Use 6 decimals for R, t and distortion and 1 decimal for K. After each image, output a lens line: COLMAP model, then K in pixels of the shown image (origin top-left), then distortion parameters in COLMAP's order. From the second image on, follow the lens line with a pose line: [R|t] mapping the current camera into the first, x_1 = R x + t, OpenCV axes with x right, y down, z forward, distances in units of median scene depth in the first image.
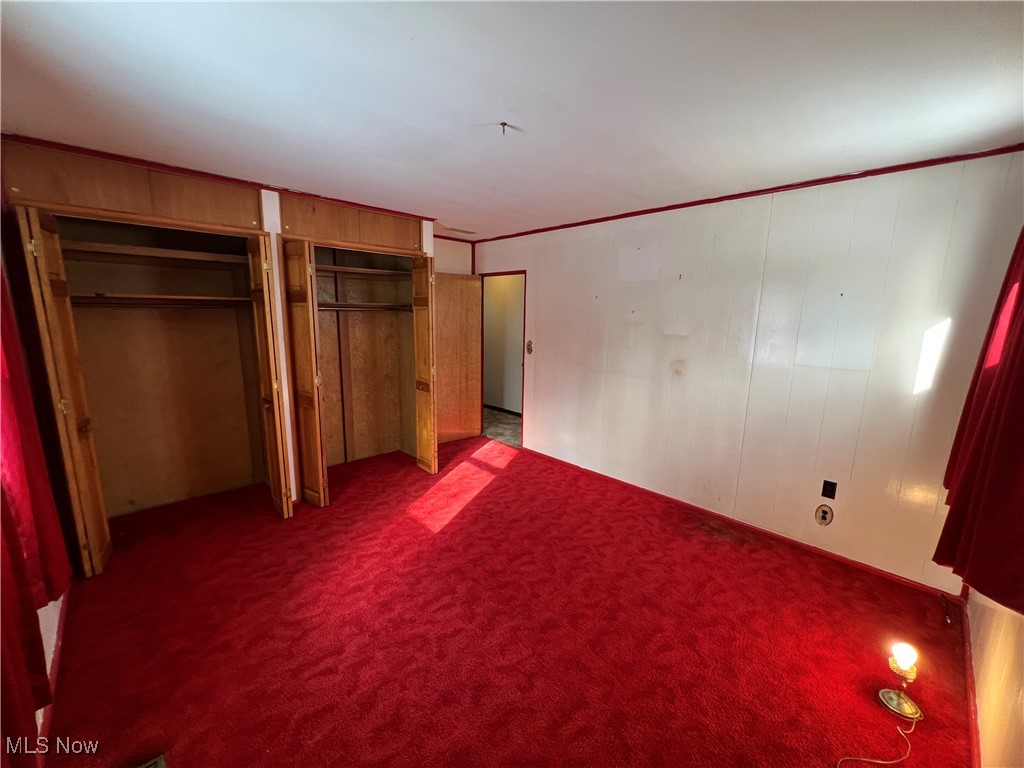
lens RADIAL K [[409.7, 0, 512.7], [0, 409.7, 384.7], [0, 0, 1]] dist [0.000147, 0.000226]
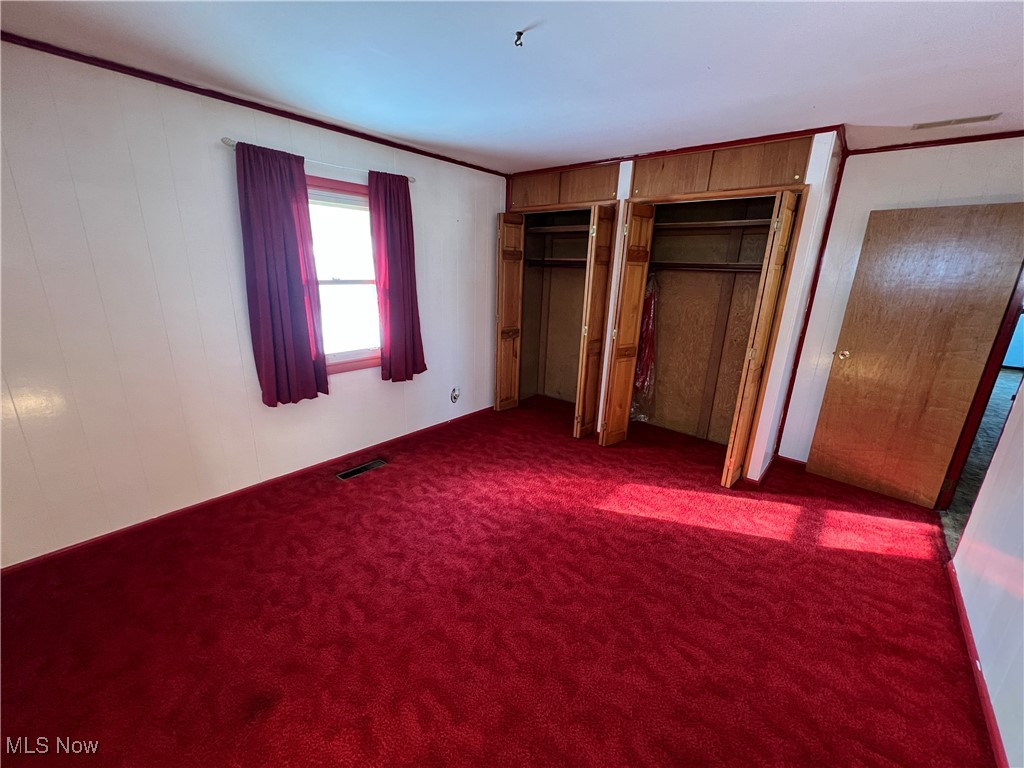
lens RADIAL K [[412.0, 0, 512.5], [0, 412.0, 386.7], [0, 0, 1]] dist [0.001592, -0.000209]
pose [[0.096284, 0.264550, -0.959553, 0.679015], [-0.202548, 0.949069, 0.241335, -0.098960], [0.974527, 0.171119, 0.144964, 0.676726]]
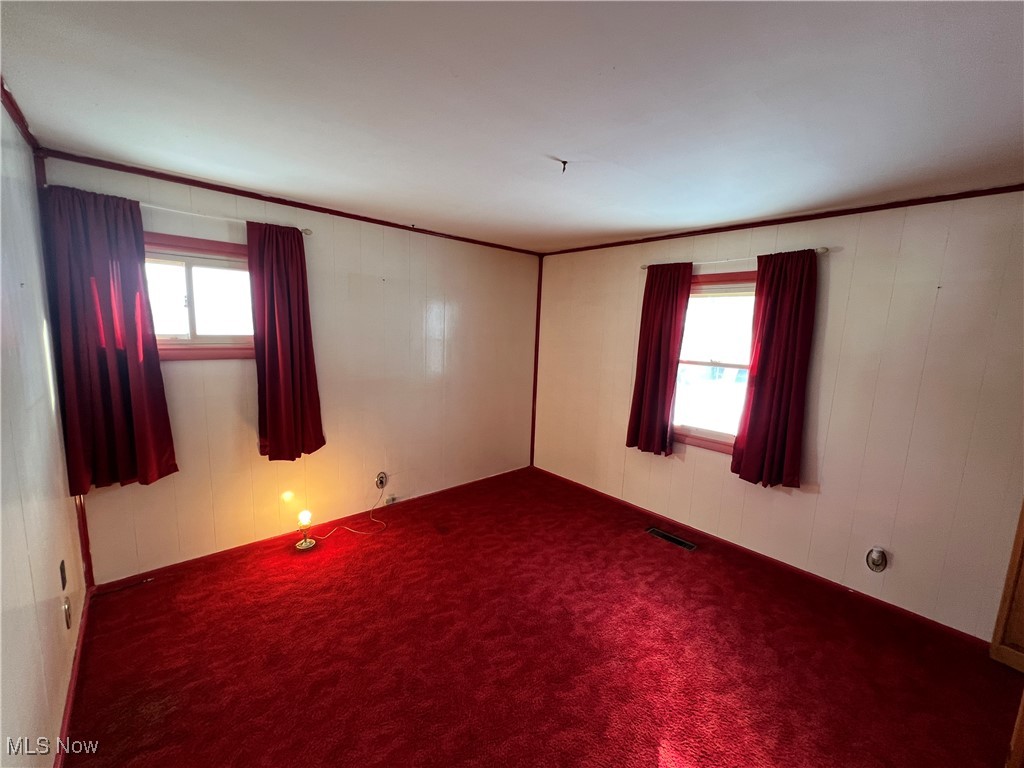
lens RADIAL K [[412.0, 0, 510.1], [0, 412.0, 386.8], [0, 0, 1]] dist [0.001592, -0.000209]
pose [[-0.997761, -0.058558, 0.032301, 0.032141], [-0.045567, 0.948809, 0.312547, -0.284067], [-0.048950, 0.310376, -0.949353, 1.500143]]
